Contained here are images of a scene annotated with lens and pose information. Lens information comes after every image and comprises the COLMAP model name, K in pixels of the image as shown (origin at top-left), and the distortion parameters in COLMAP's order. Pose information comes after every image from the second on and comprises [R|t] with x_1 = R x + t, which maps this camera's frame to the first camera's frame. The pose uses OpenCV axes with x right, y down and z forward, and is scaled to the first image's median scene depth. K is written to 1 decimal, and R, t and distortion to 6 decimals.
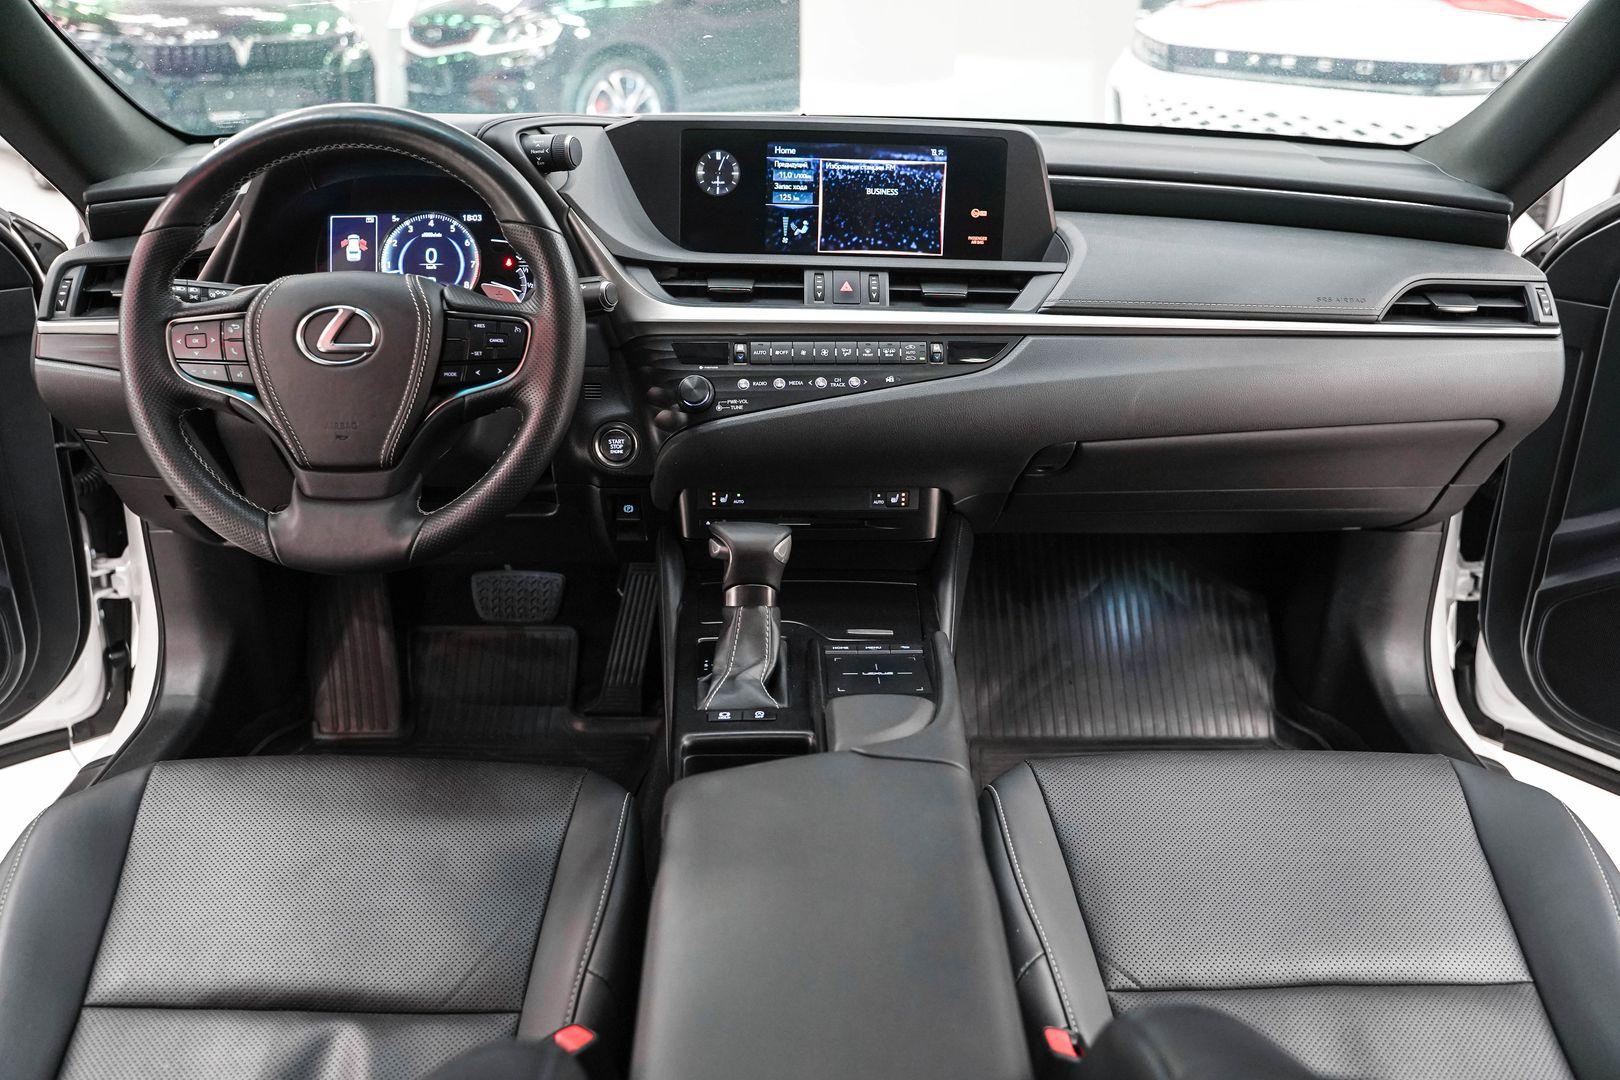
lens RADIAL K [[1313.9, 0, 806.3], [0, 1313.9, 535.6], [0, 0, 1]] dist [-0.096214, 0.034128]
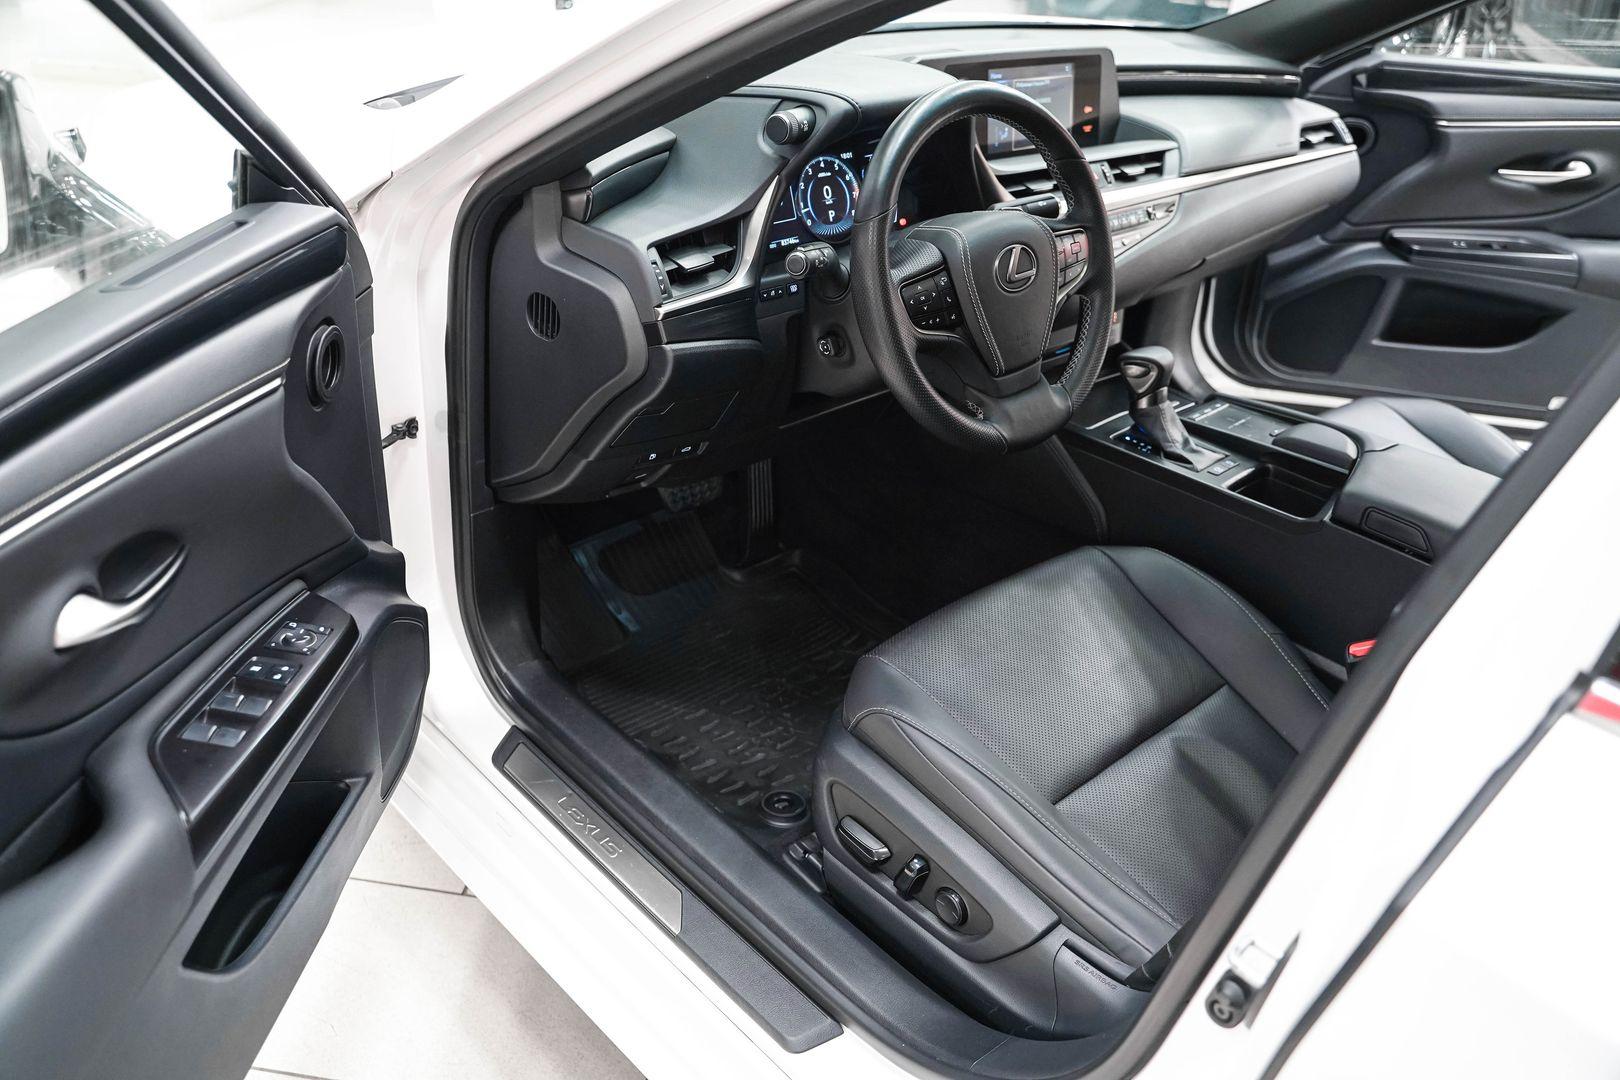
lens RADIAL K [[1313.9, 0, 813.1], [0, 1313.9, 530.1], [0, 0, 1]] dist [-0.096214, 0.034128]
pose [[0.748199, -0.297912, 0.592829, -1.090973], [0.207727, 0.953784, 0.217132, -0.183126], [-0.630117, -0.039311, 0.775504, 0.078751]]
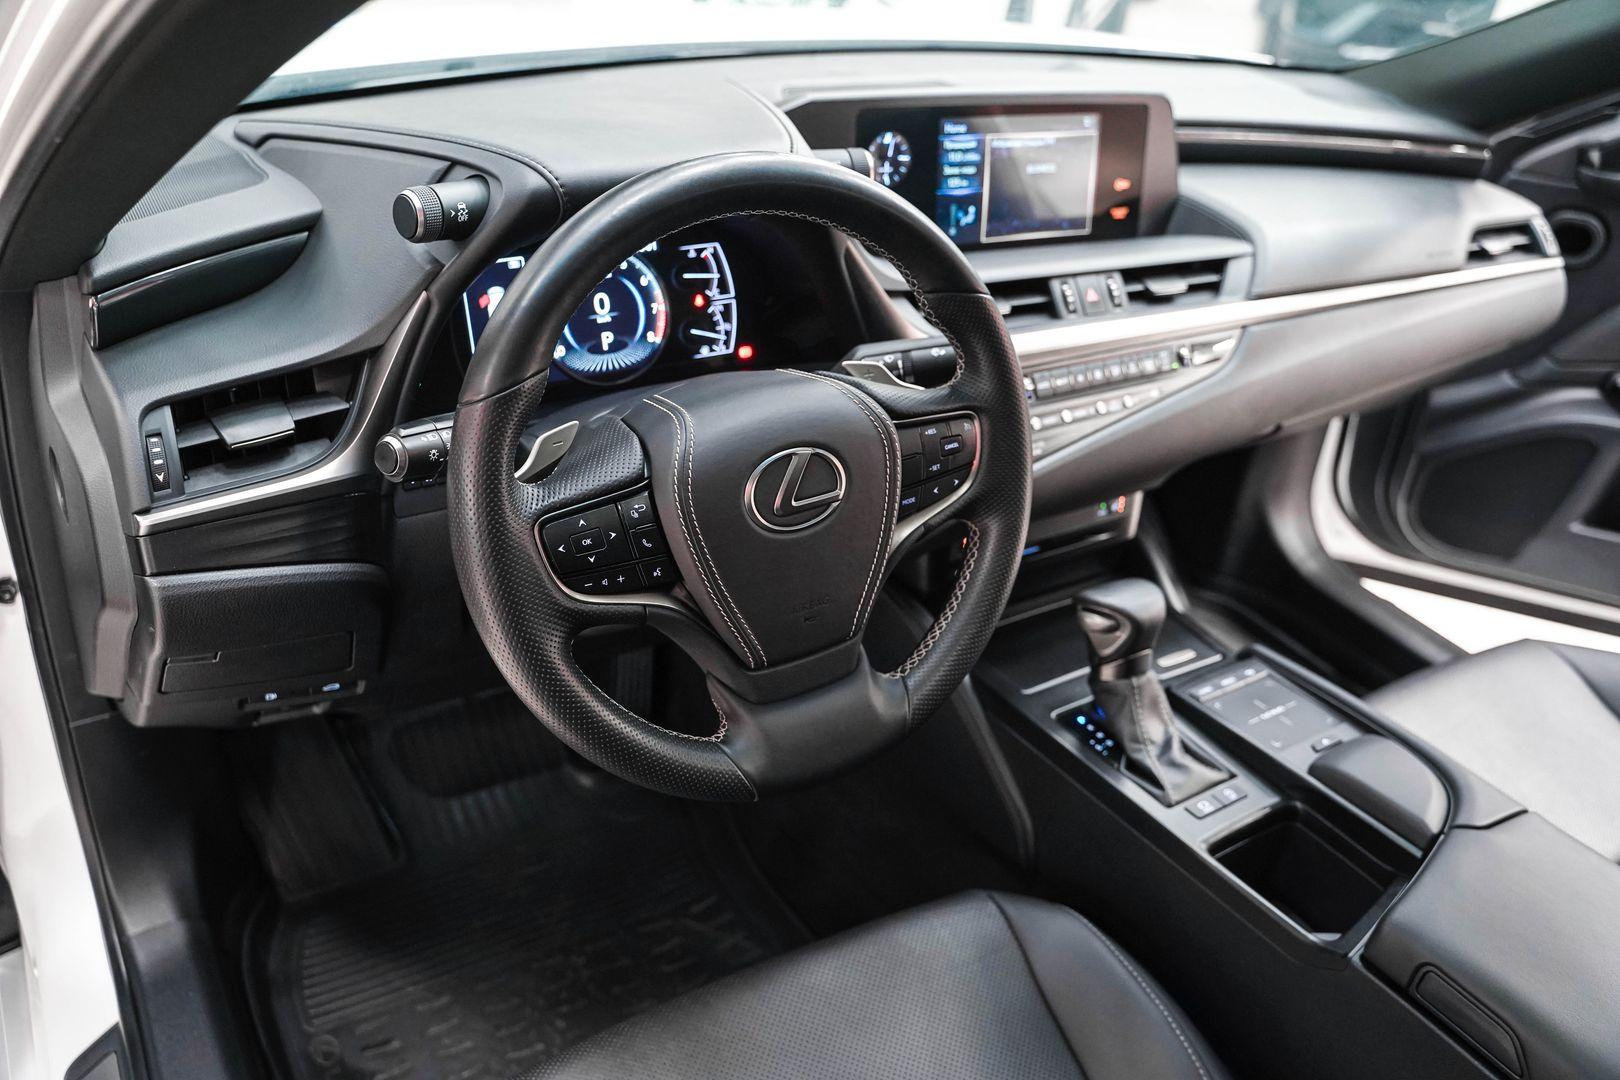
lens RADIAL K [[1313.9, 0, 806.9], [0, 1313.9, 544.7], [0, 0, 1]] dist [-0.096214, 0.034128]
pose [[0.863857, -0.209028, 0.458320, -0.559226], [0.129893, 0.971506, 0.198253, -0.214604], [-0.486701, -0.111730, 0.866394, 0.279089]]
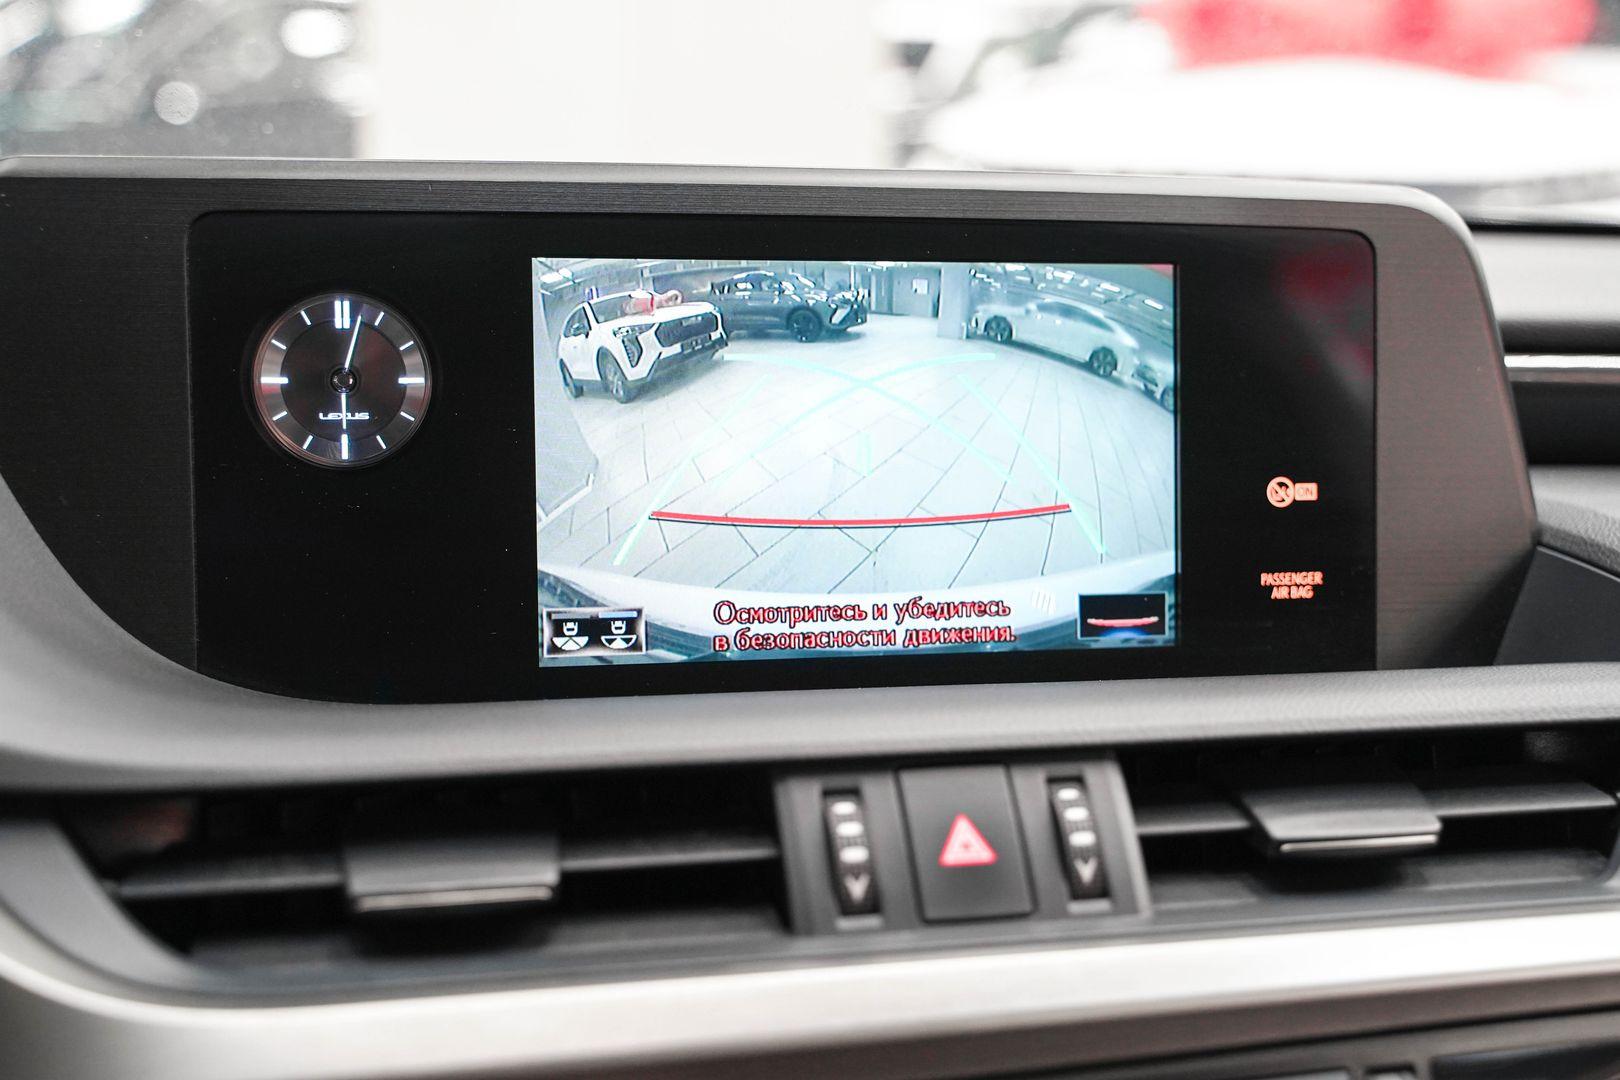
lens RADIAL K [[1863.0, 0, 811.6], [0, 1863.0, 540.7], [0, 0, 1]] dist [-0.080104, 0.000000]
pose [[0.972285, -0.044177, 0.229588, -0.064434], [0.088288, 0.978654, -0.185584, -0.174303], [-0.216489, 0.200711, 0.955431, 0.649467]]
